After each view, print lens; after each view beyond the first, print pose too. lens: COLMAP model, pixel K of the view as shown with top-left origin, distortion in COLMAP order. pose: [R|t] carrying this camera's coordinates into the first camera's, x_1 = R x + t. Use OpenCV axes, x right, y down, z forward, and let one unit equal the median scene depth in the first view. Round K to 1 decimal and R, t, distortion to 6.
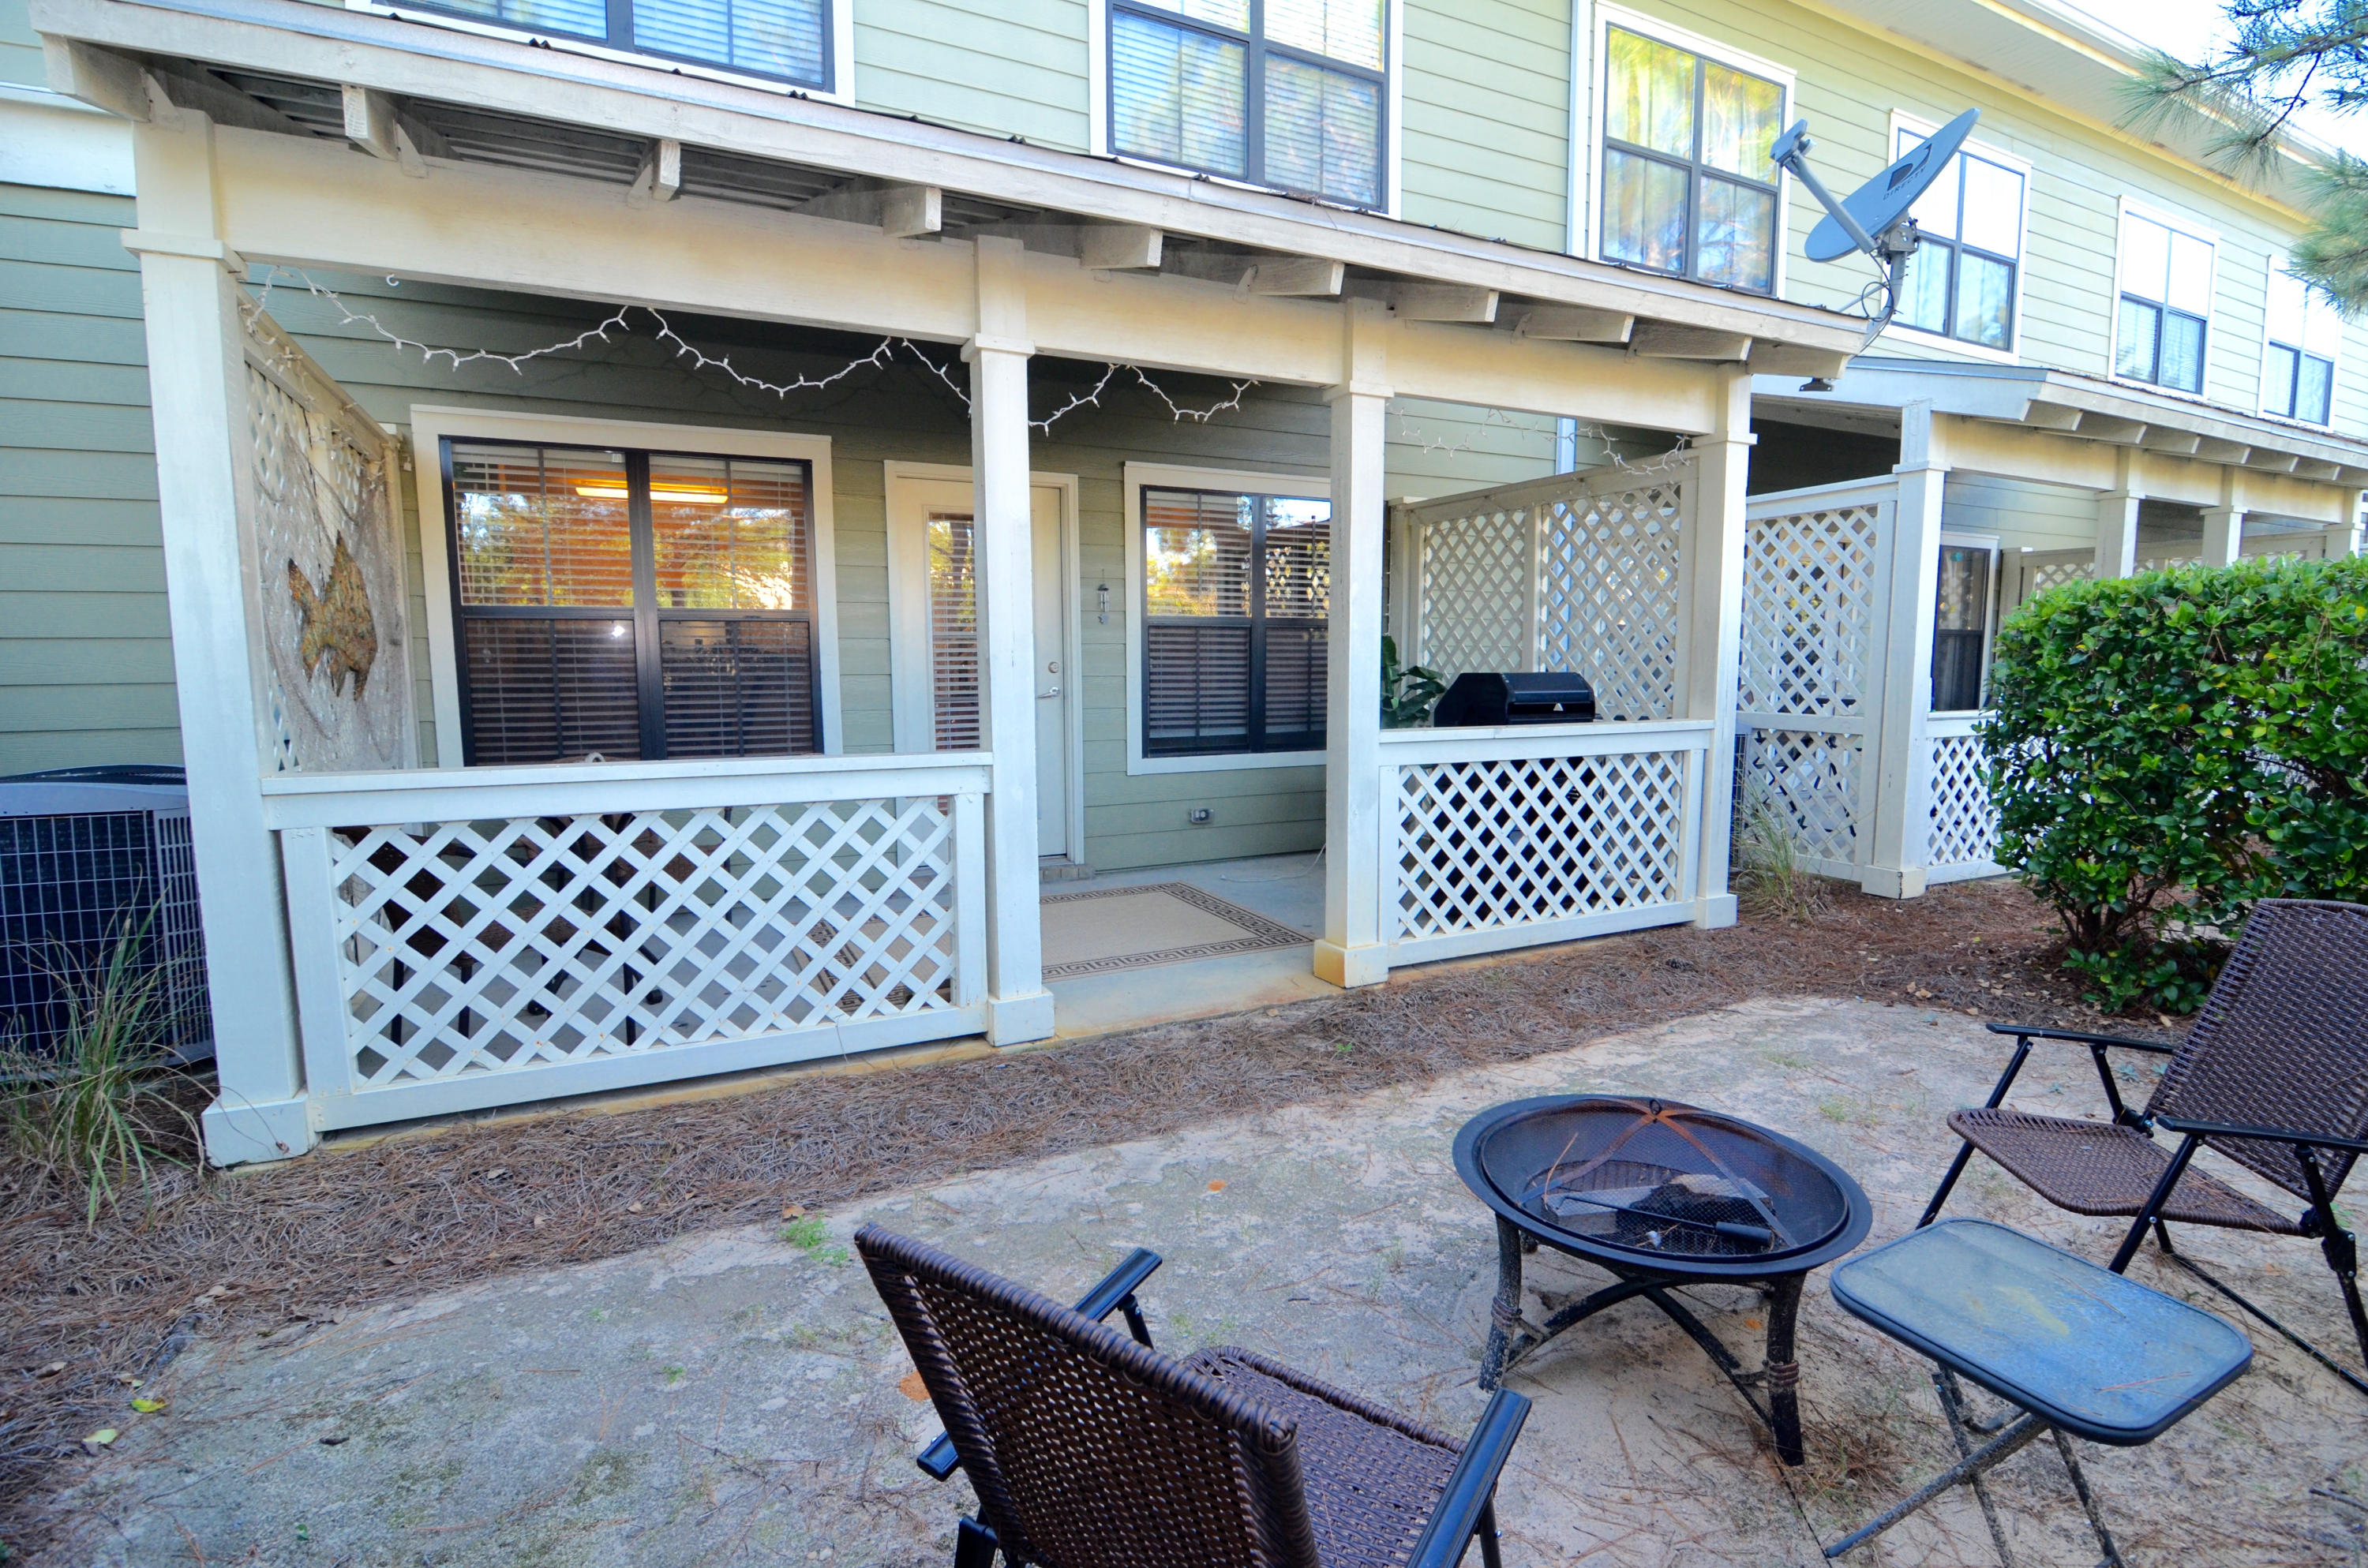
lens RADIAL K [[1124.0, 0, 1189.2], [0, 1124.0, 779.7], [0, 0, 1]] dist [-0.011214, -0.007409]
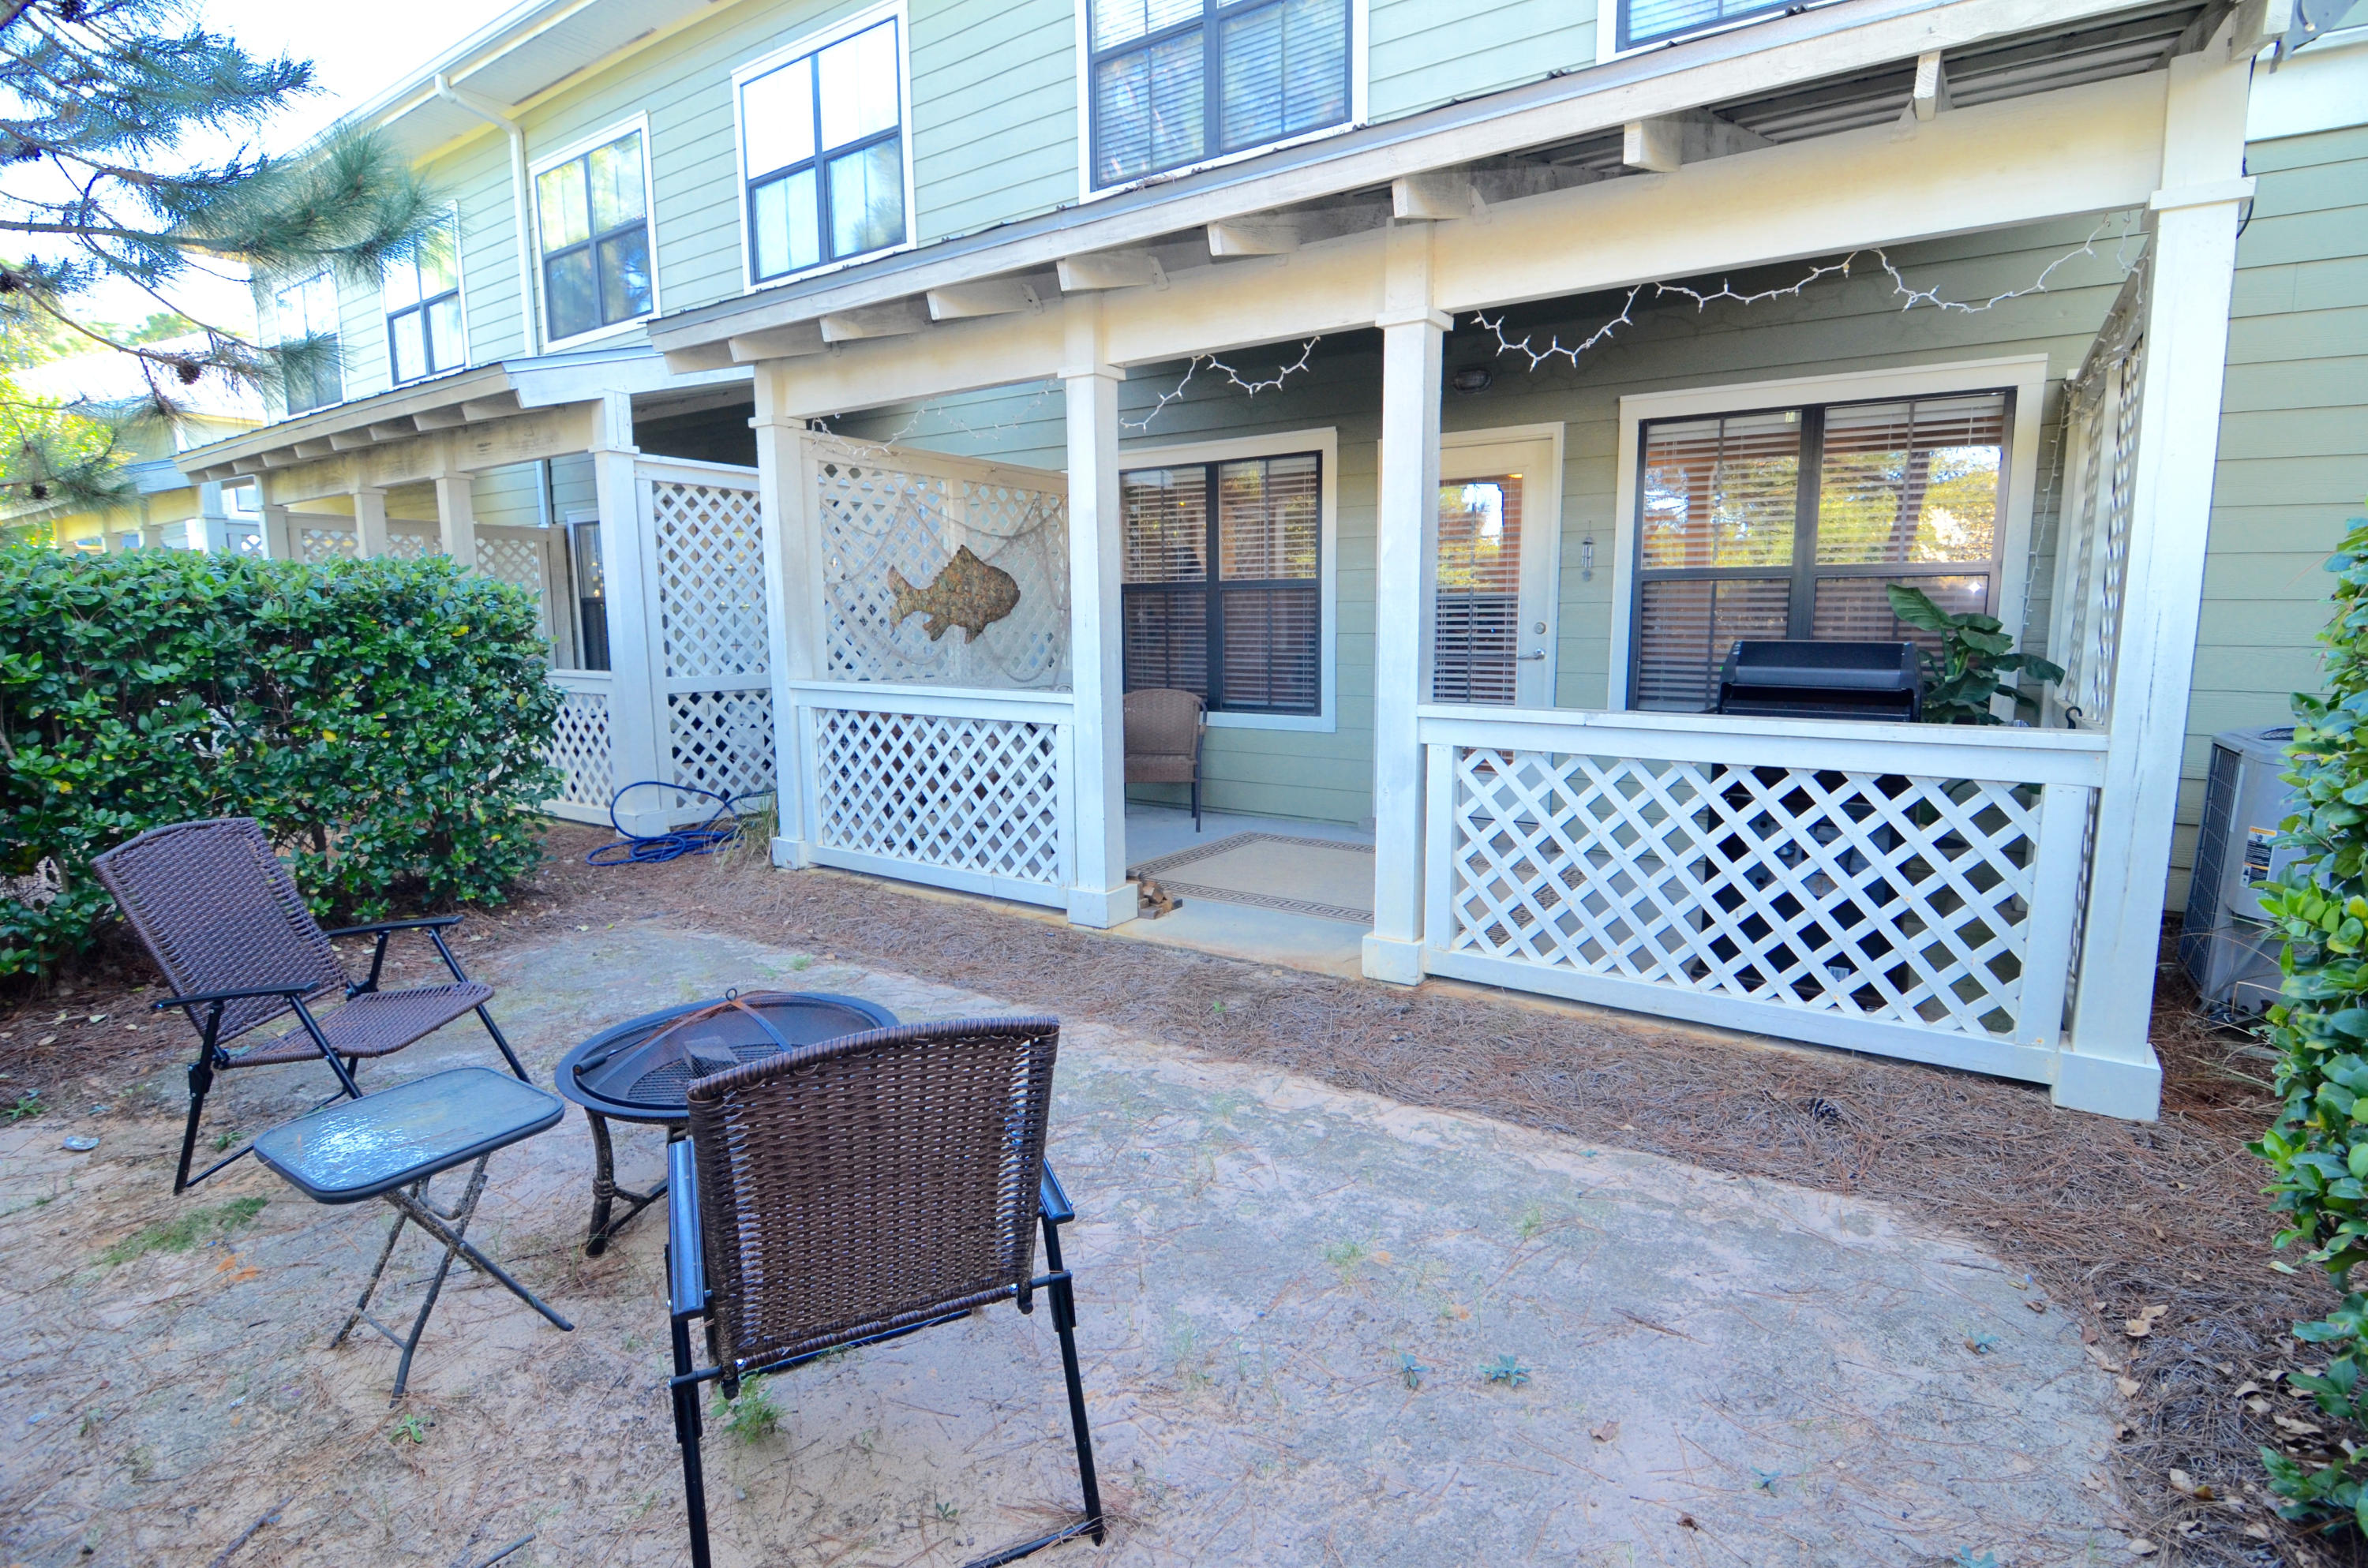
lens RADIAL K [[1124.0, 0, 1246.5], [0, 1124.0, 789.6], [0, 0, 1]] dist [-0.011214, -0.007409]
pose [[0.503694, 0.131476, -0.853819, 0.709504], [-0.092464, 0.990878, 0.098034, -0.041422], [0.858920, 0.029568, 0.511256, 0.355205]]
